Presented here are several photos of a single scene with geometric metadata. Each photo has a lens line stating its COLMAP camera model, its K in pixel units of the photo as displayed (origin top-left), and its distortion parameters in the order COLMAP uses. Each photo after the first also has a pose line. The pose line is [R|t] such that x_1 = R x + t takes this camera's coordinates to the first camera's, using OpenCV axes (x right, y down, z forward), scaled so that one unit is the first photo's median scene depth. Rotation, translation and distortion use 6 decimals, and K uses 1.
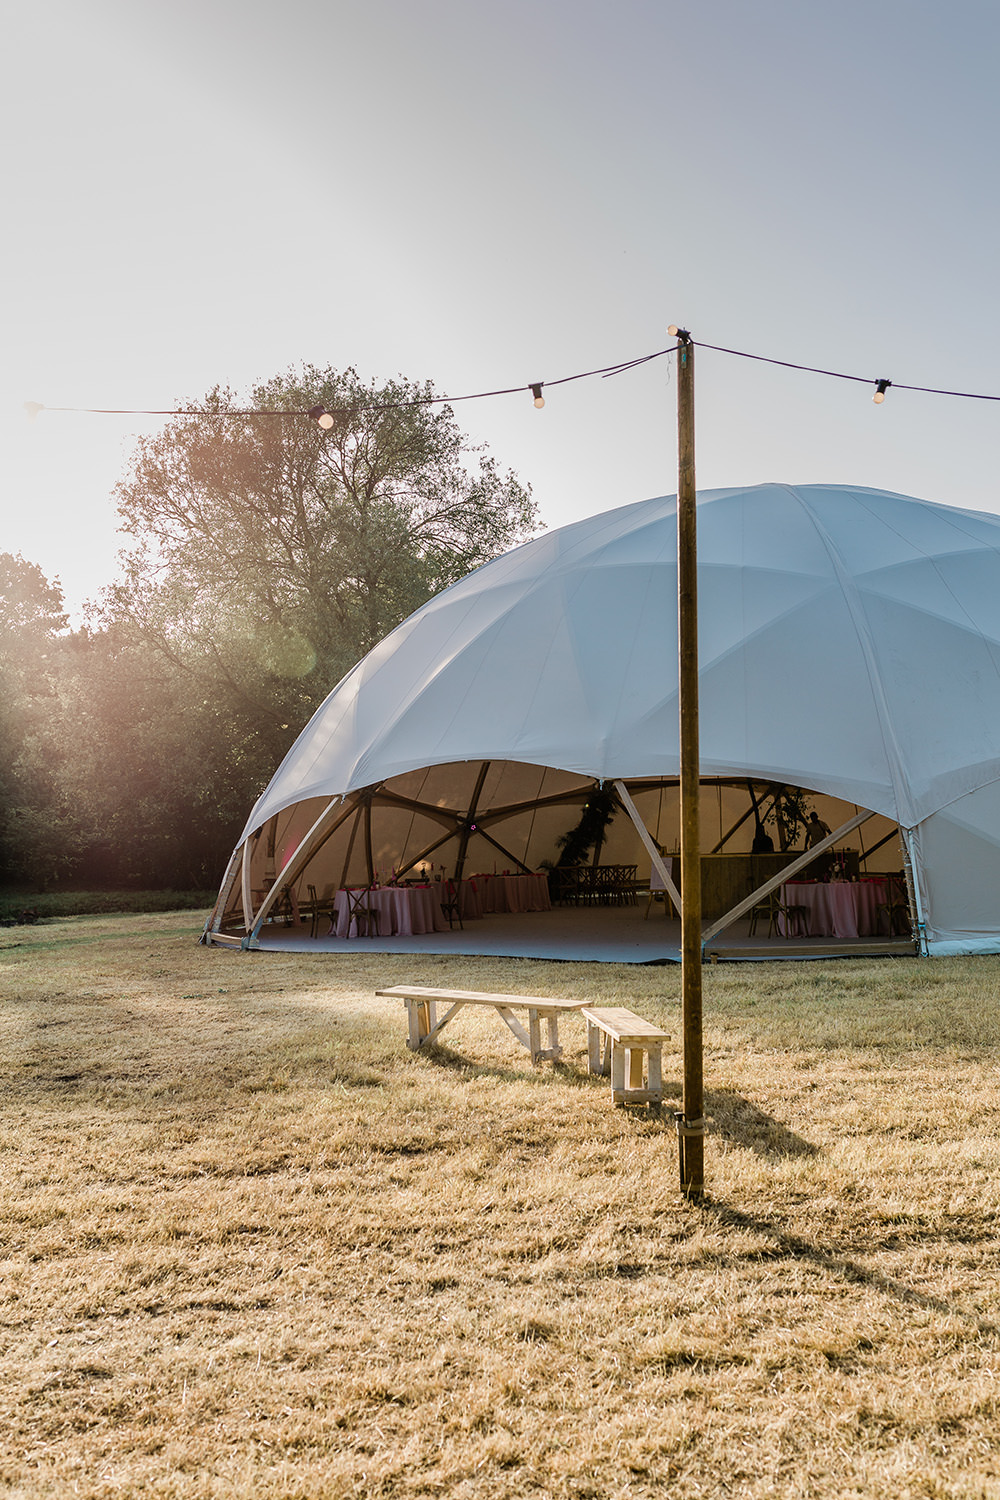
lens RADIAL K [[1480.6, 0, 500.0], [0, 1480.6, 750.0], [0, 0, 1]] dist [0.002006, 0.003611]
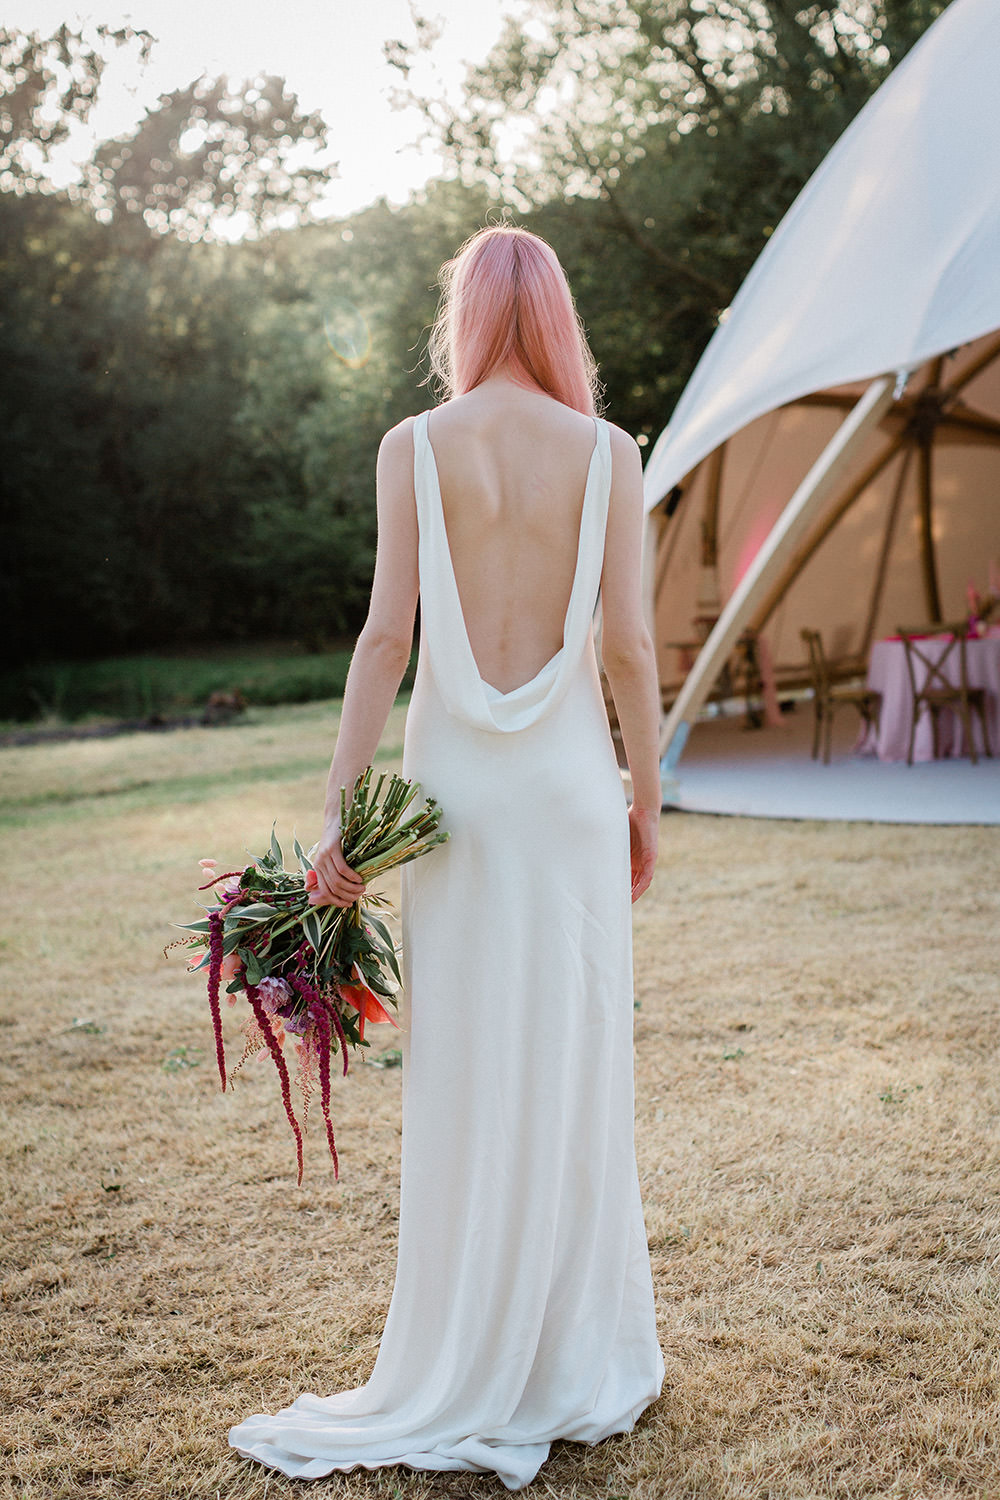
lens RADIAL K [[2142.7, 0, 500.0], [0, 2142.7, 750.0], [0, 0, 1]] dist [0.021338, 0.083784]
pose [[0.966833, -0.008150, -0.255280, -0.058149], [0.045369, 0.989076, 0.140248, 0.036774], [0.251349, -0.147179, 0.956641, 0.401703]]
